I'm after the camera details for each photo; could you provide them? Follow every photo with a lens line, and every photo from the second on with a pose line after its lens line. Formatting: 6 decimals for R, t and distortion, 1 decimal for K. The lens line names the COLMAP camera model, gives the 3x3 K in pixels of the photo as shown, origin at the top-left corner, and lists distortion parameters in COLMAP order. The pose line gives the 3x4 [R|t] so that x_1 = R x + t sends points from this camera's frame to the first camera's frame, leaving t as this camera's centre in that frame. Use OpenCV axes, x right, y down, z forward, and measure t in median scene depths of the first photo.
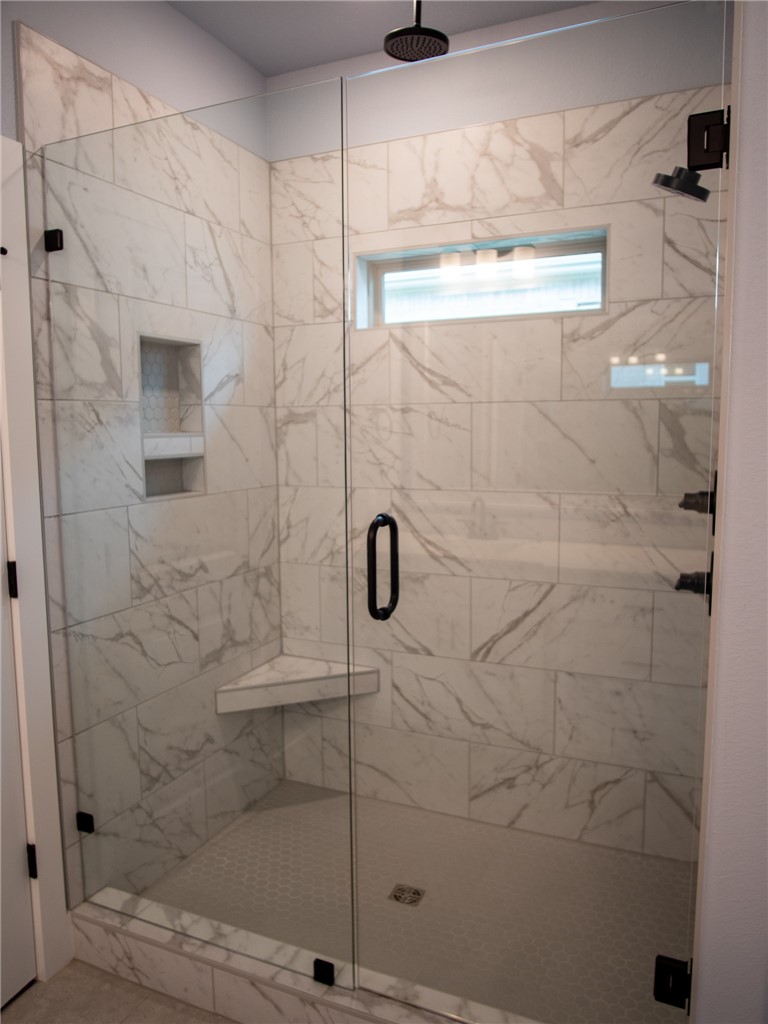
lens RADIAL K [[746.0, 0, 384.0], [0, 746.0, 512.0], [0, 0, 1]] dist [-0.028642, 0.007450]
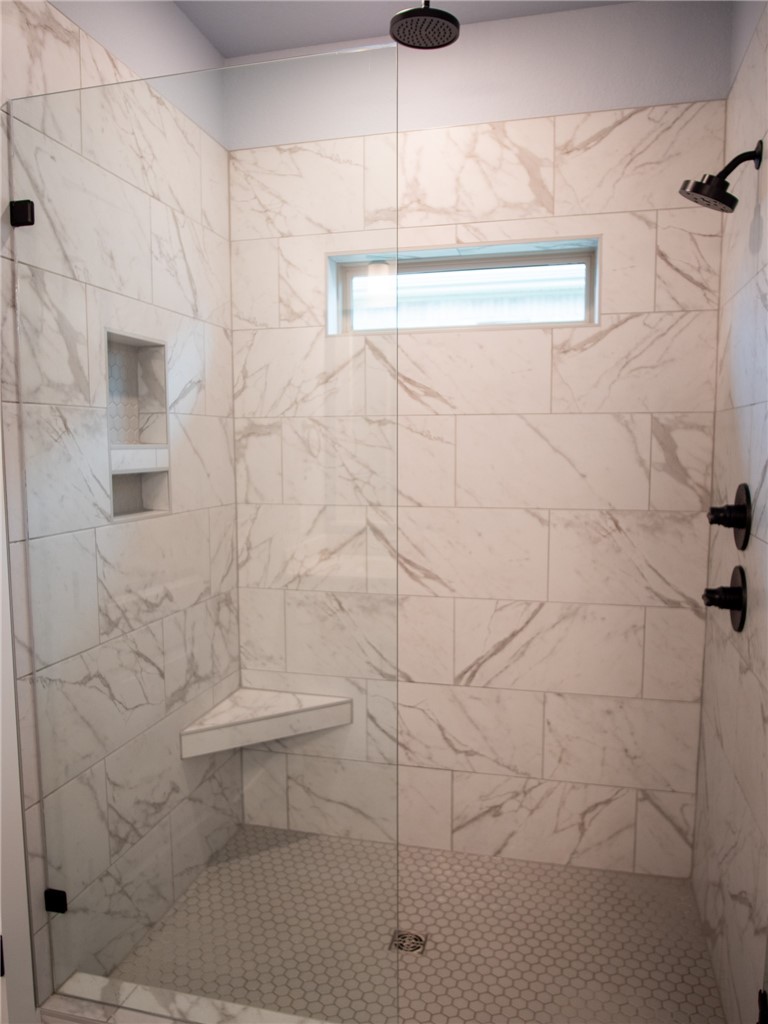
lens RADIAL K [[746.4, 0, 383.9], [0, 746.4, 522.5], [0, 0, 1]] dist [-0.029805, 0.009092]
pose [[0.985342, -0.011987, 0.170171, -0.144175], [0.013794, 0.999860, -0.009442, -0.001205], [-0.170034, 0.011651, 0.985369, 0.080936]]
